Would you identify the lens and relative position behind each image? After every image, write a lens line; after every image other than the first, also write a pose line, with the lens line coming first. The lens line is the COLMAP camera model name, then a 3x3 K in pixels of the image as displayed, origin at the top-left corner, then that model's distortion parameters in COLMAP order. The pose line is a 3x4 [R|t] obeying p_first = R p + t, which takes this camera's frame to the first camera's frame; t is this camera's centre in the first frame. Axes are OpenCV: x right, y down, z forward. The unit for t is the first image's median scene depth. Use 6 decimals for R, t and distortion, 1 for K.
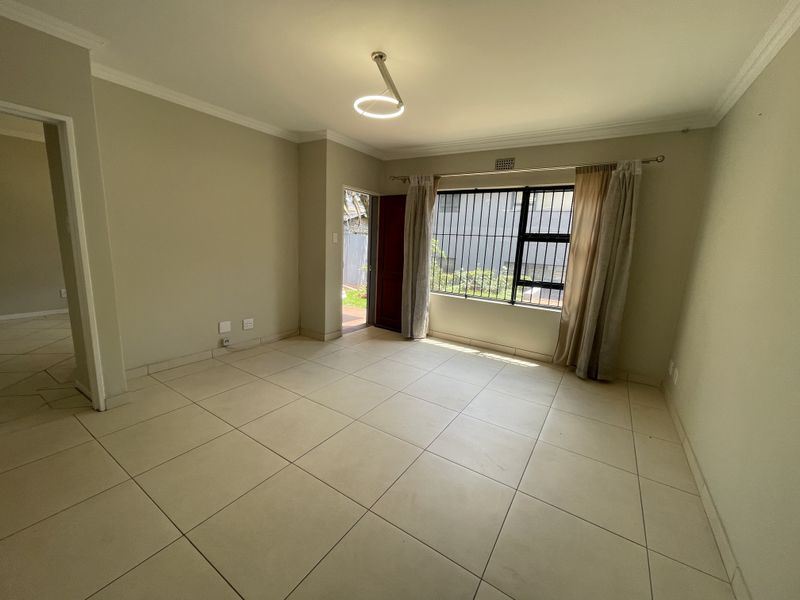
lens RADIAL K [[324.2, 0, 397.7], [0, 324.2, 300.0], [0, 0, 1]] dist [-0.003698, -0.000470]
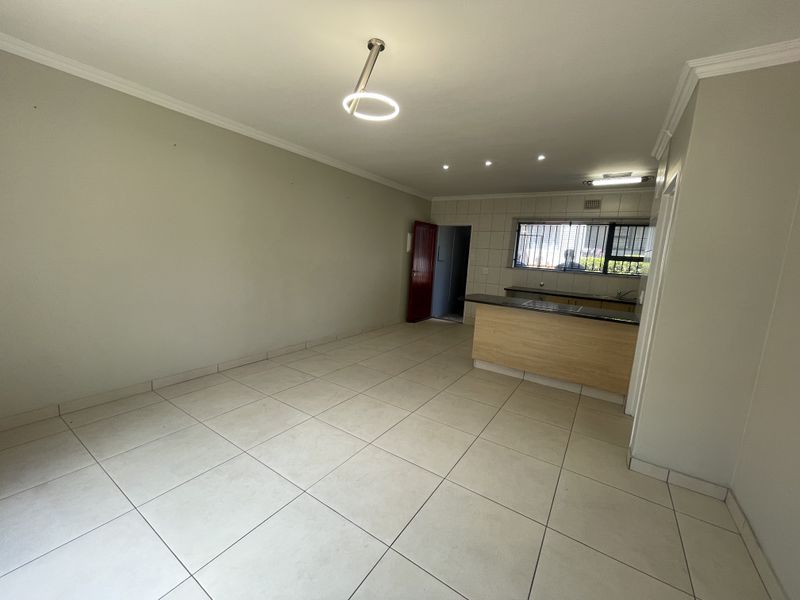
lens RADIAL K [[324.2, 0, 399.0], [0, 324.2, 297.8], [0, 0, 1]] dist [-0.003698, -0.000470]
pose [[-0.993953, -0.109585, -0.006911, -0.103702], [-0.106189, 0.943319, 0.314442, -0.226831], [-0.027939, 0.313274, -0.949252, 1.175654]]
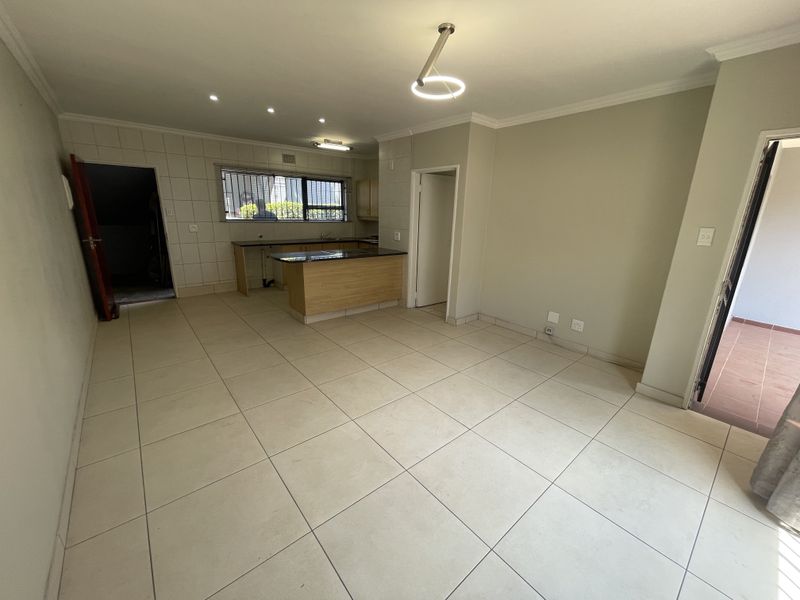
lens RADIAL K [[324.2, 0, 400.5], [0, 324.2, 301.5], [0, 0, 1]] dist [-0.003698, -0.000470]
pose [[-0.285706, 0.203806, -0.936395, 0.575437], [-0.212044, 0.939460, 0.269170, -0.141664], [0.934564, 0.275460, -0.225194, 0.747003]]
